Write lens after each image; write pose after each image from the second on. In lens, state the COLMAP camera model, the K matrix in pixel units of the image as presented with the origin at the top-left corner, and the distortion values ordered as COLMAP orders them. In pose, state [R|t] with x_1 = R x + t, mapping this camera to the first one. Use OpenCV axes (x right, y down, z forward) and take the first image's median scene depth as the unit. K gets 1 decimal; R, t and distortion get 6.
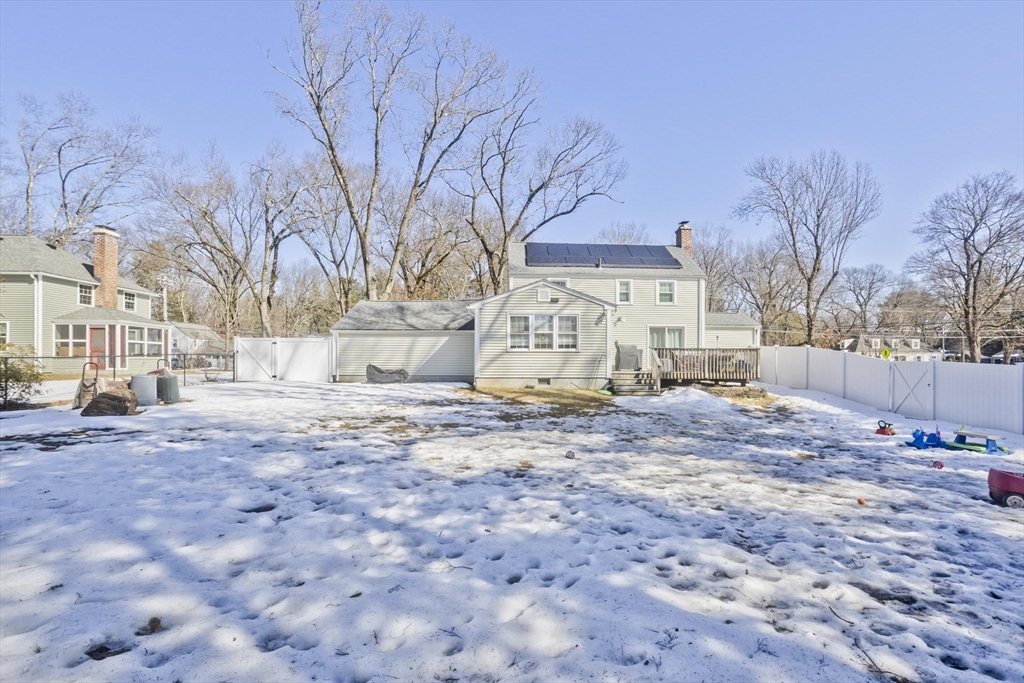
lens RADIAL K [[498.6, 0, 511.0], [0, 498.6, 349.3], [0, 0, 1]] dist [0.005653, 0.002350]
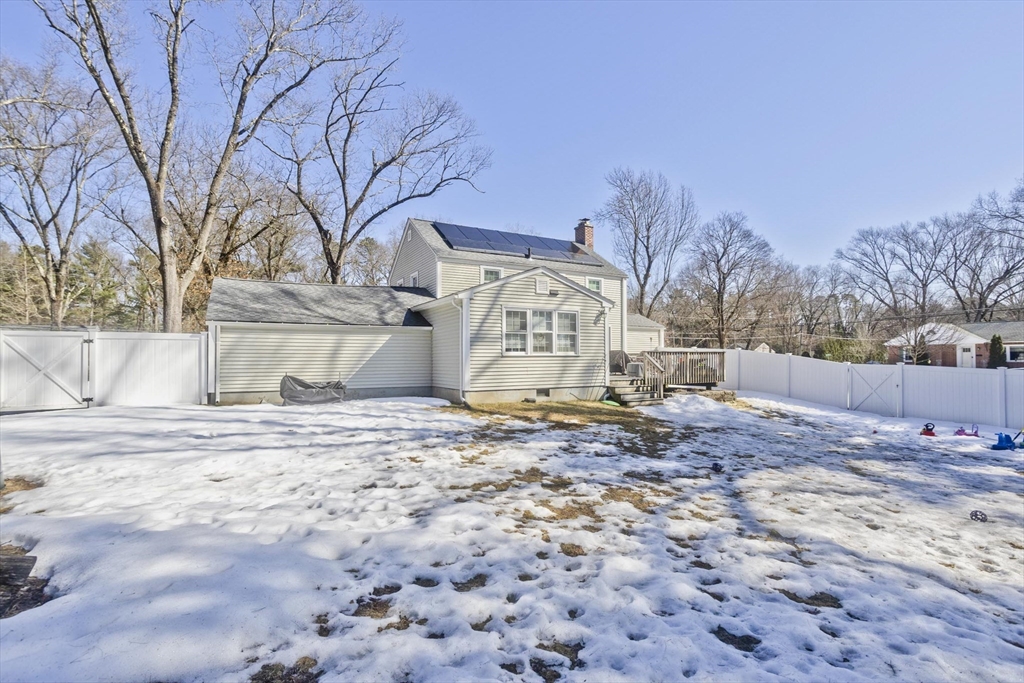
lens RADIAL K [[498.6, 0, 511.7], [0, 498.6, 340.1], [0, 0, 1]] dist [0.005653, 0.002350]
pose [[0.894203, 0.008443, 0.447582, -0.297392], [-0.004520, 0.999941, -0.009834, -0.010969], [-0.447639, 0.006771, 0.894189, 0.262338]]
